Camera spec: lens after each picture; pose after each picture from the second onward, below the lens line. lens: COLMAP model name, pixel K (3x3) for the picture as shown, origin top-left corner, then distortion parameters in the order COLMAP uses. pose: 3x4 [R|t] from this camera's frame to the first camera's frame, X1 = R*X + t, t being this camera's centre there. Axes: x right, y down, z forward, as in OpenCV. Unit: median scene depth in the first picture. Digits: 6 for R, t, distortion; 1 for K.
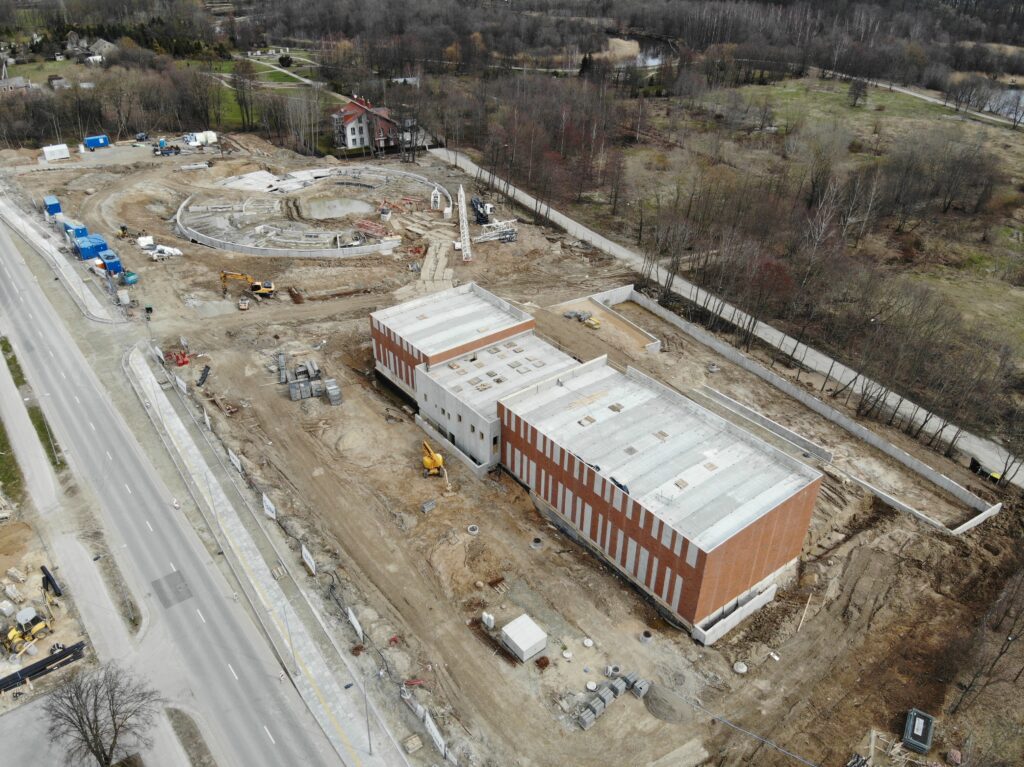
lens RADIAL K [[726.1, 0, 512.0], [0, 726.1, 383.5], [0, 0, 1]] dist [-0.049592, -0.000847]
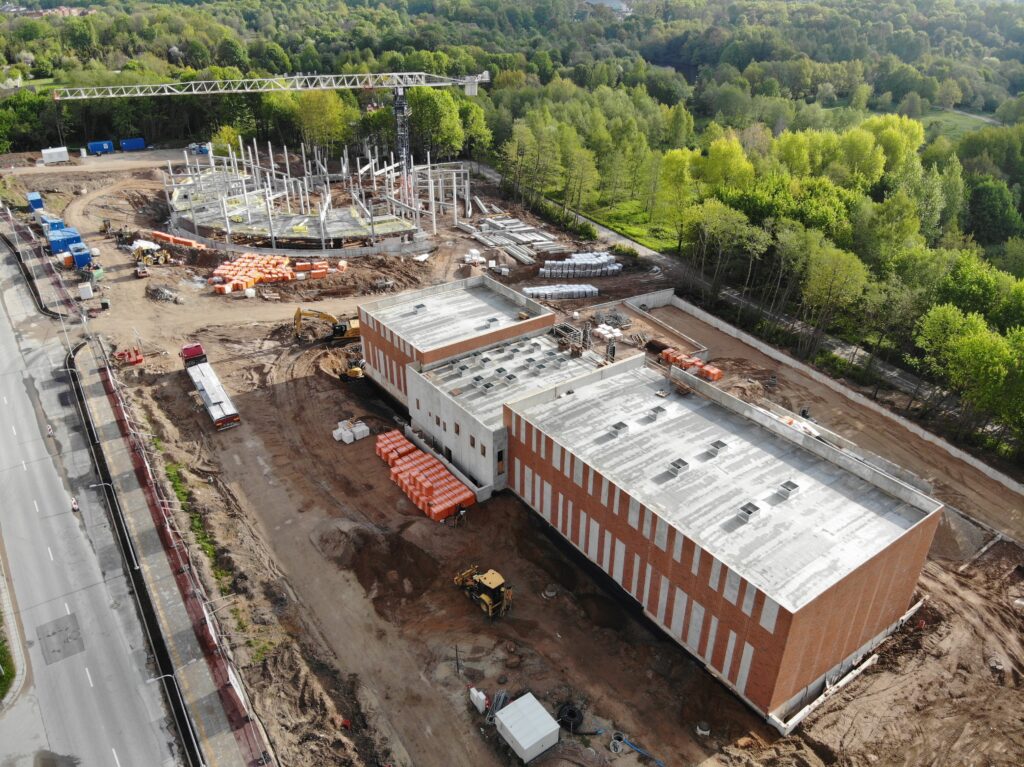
lens RADIAL K [[726.1, 0, 512.0], [0, 726.1, 383.5], [0, 0, 1]] dist [-0.049592, -0.000847]
pose [[0.998919, 0.014473, -0.044178, 0.022227], [-0.017013, 0.998192, -0.057655, 0.045297], [0.043263, 0.058344, 0.997359, 0.220495]]
